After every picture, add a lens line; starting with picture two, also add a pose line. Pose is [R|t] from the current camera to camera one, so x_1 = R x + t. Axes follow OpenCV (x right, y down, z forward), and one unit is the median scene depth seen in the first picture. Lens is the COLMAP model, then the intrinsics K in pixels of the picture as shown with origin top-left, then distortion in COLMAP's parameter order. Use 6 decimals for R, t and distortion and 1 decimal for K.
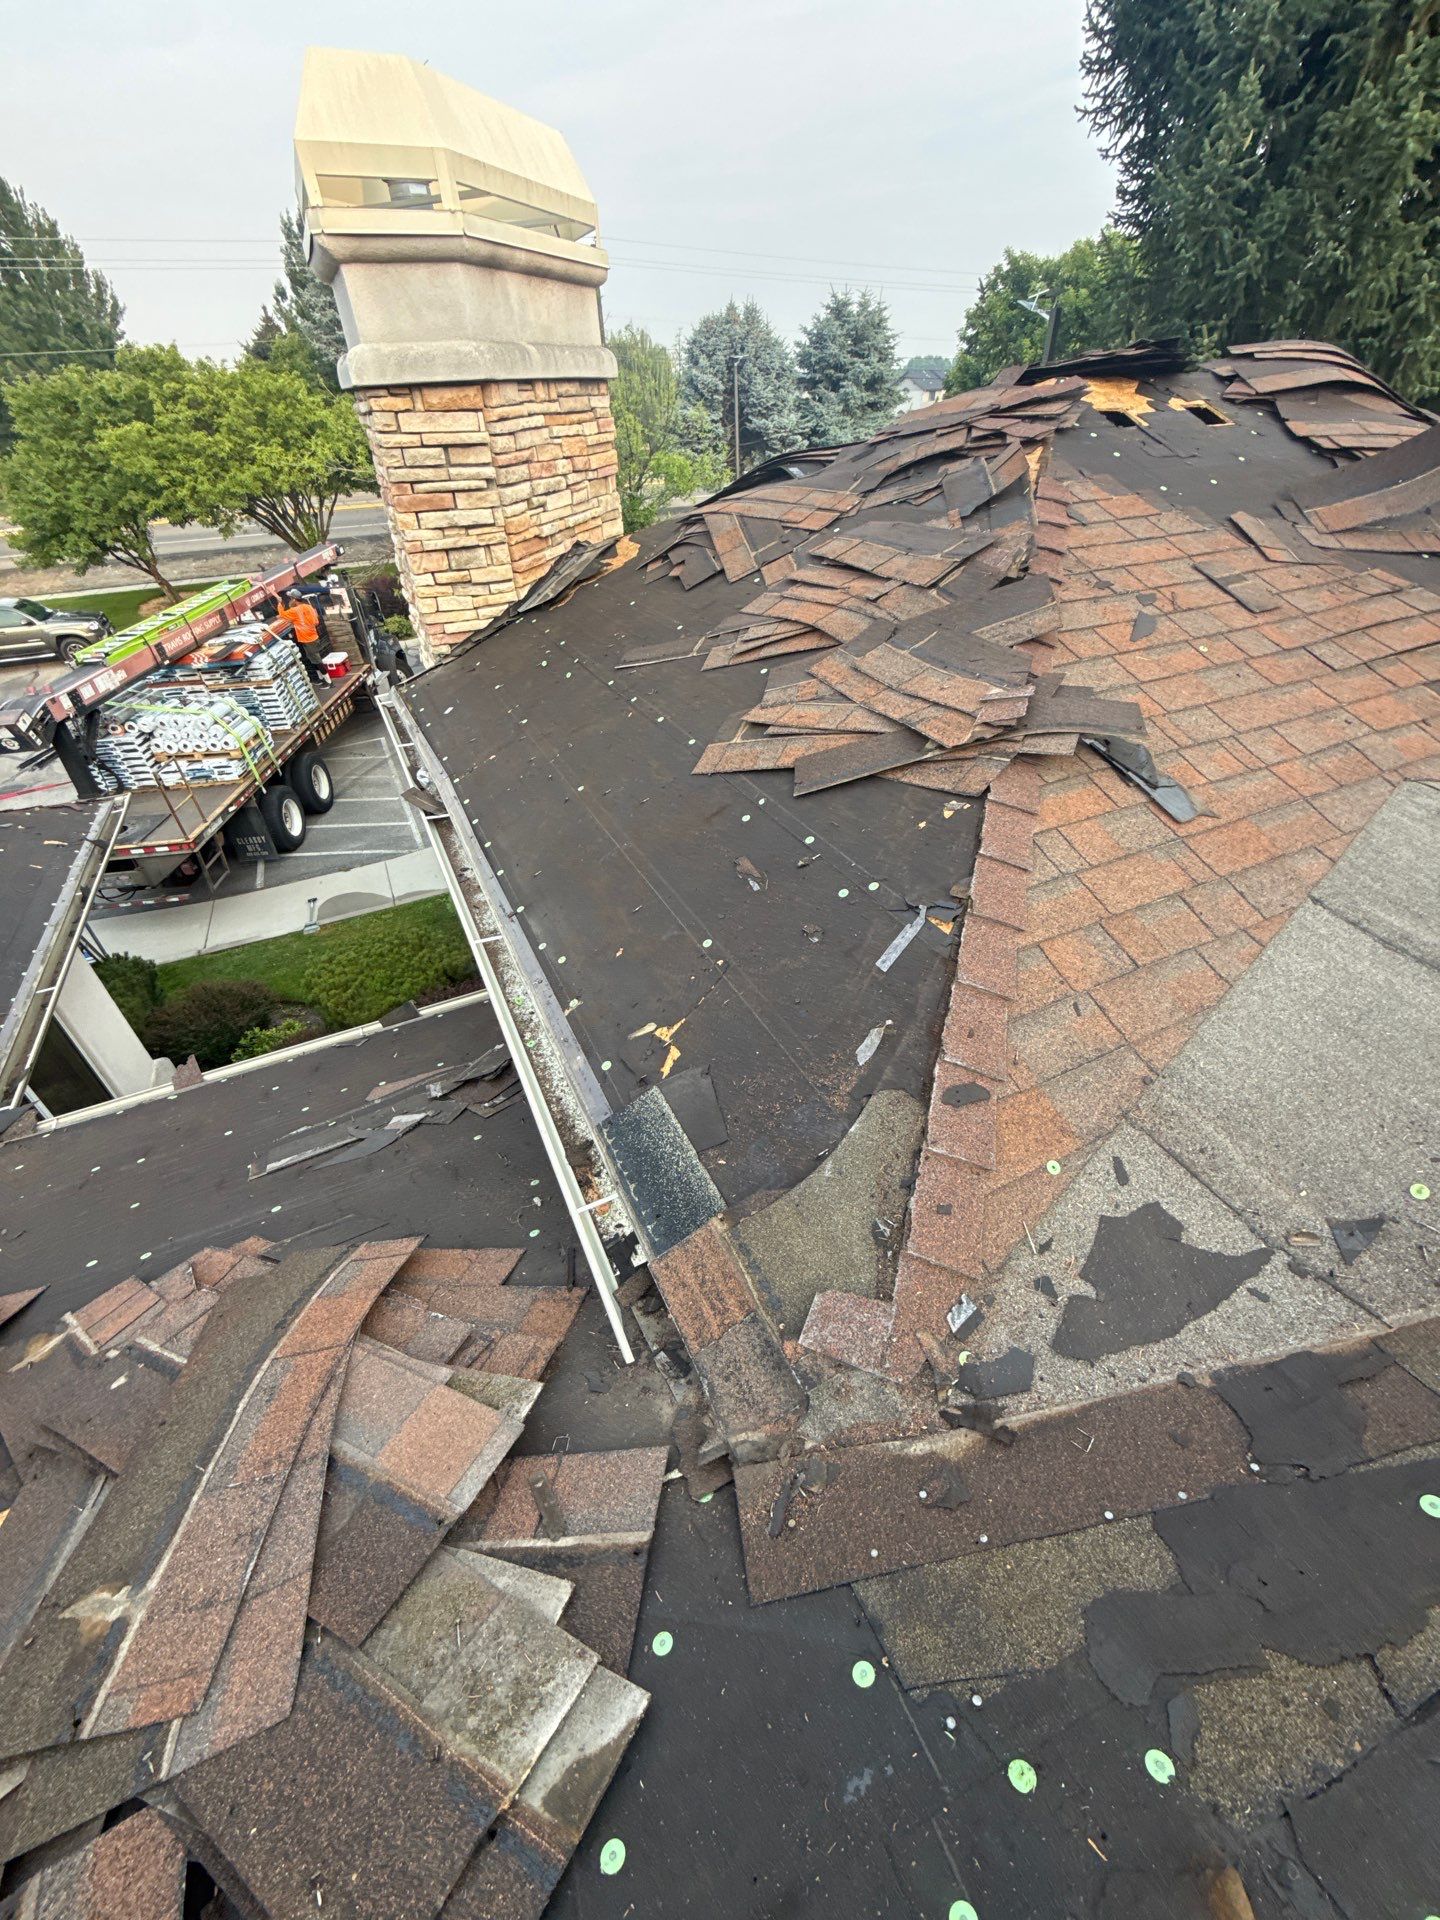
lens RADIAL K [[761.4, 0, 720.0], [0, 761.4, 960.0], [0, 0, 1]] dist [0.000912, -0.000575]
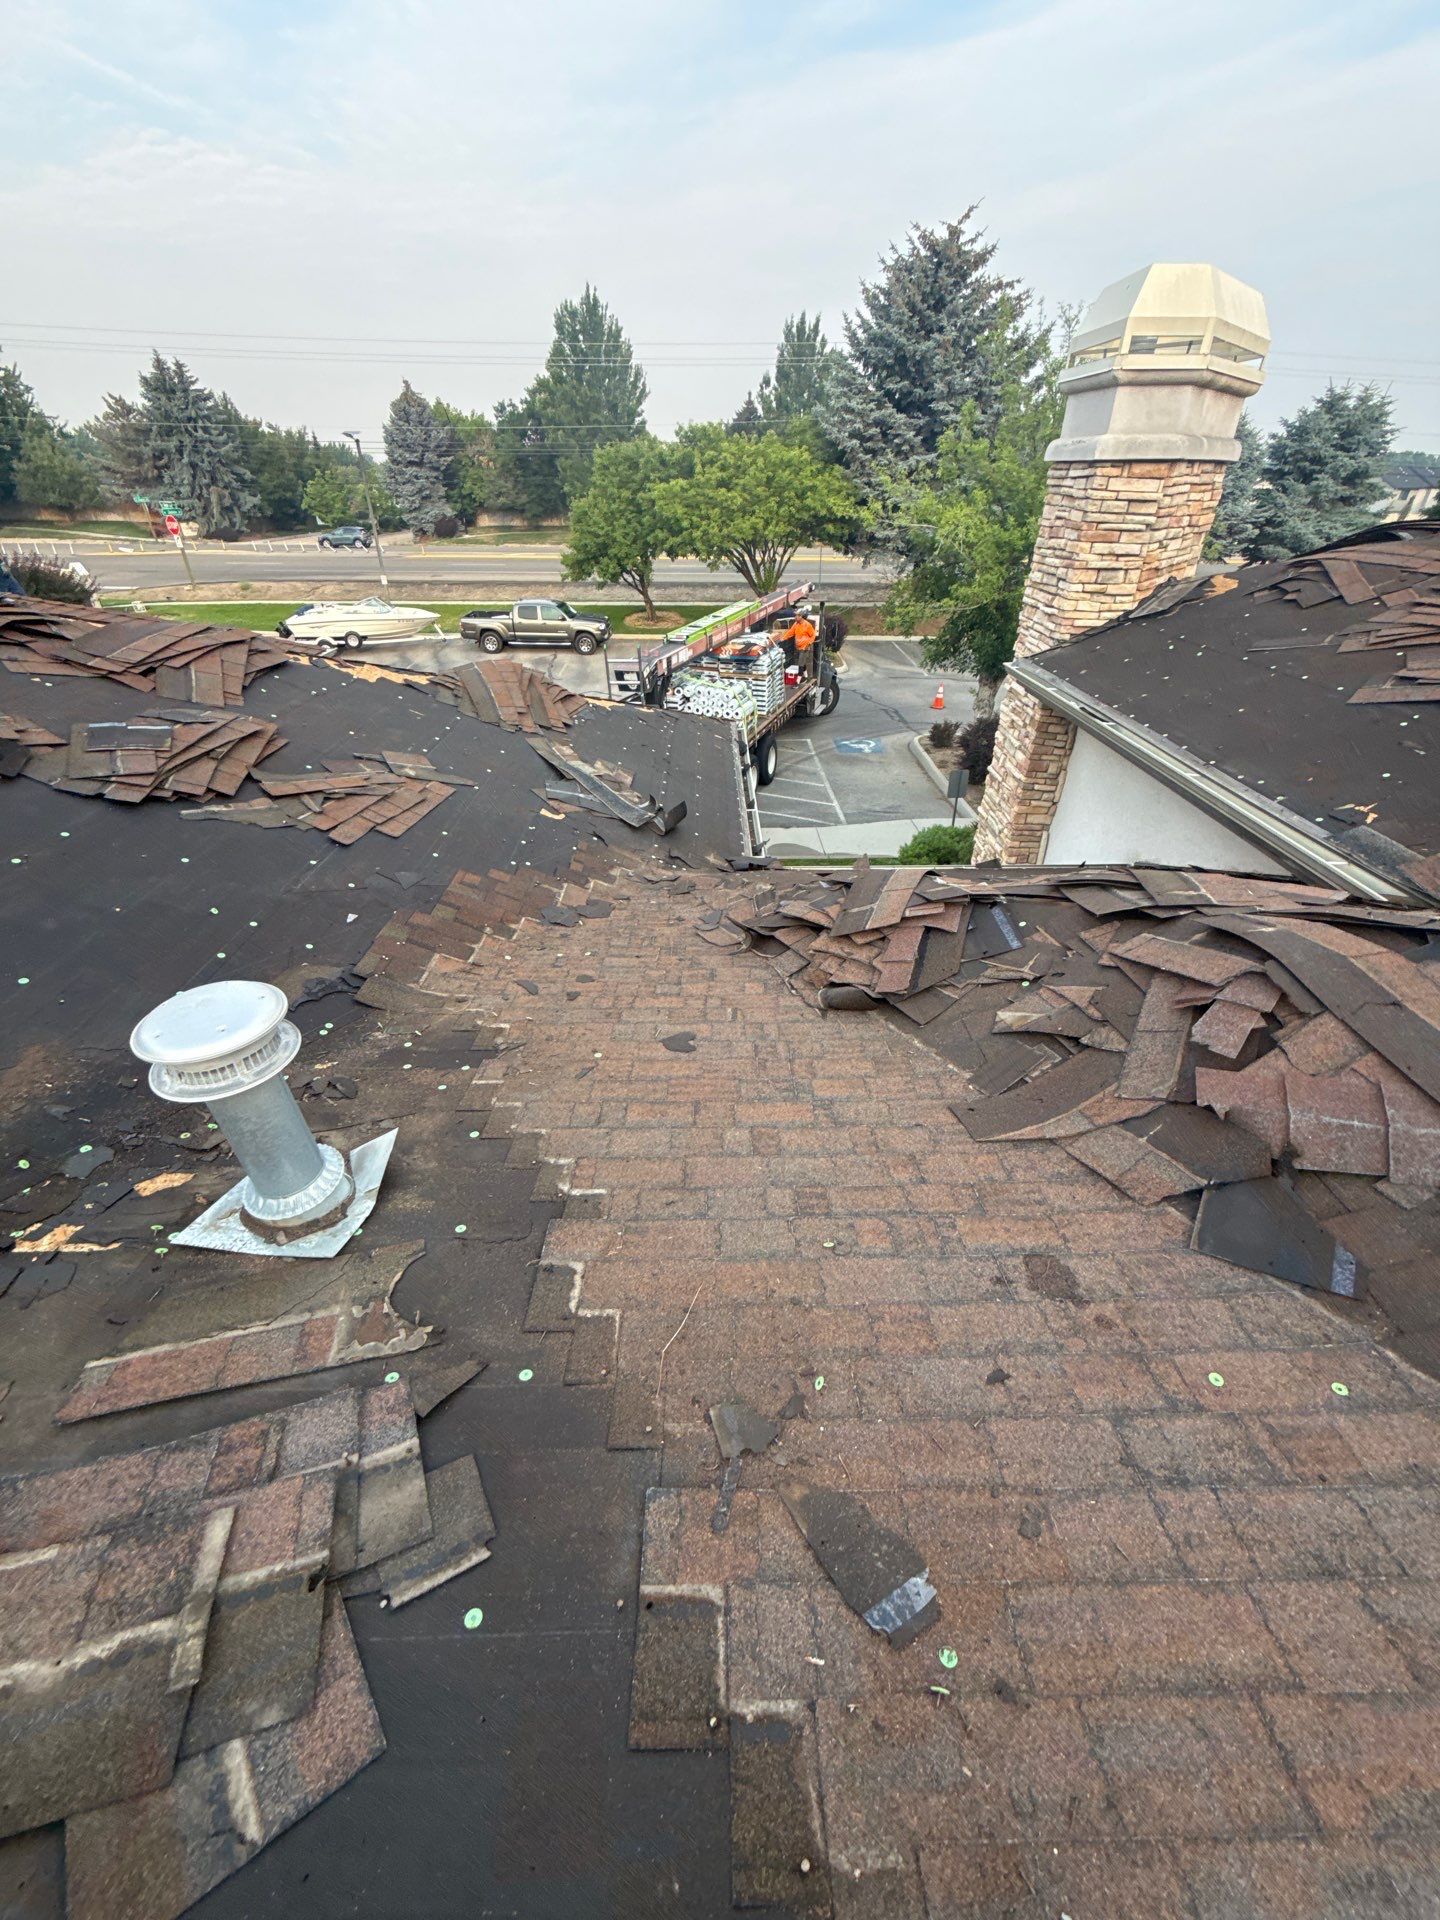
lens RADIAL K [[758.2, 0, 719.8], [0, 758.2, 962.6], [0, 0, 1]] dist [-0.001553, -0.000447]
pose [[0.907825, 0.257622, -0.330885, -0.065951], [-0.278271, 0.960374, -0.015740, 0.077343], [0.313718, 0.106365, 0.943540, -0.097054]]
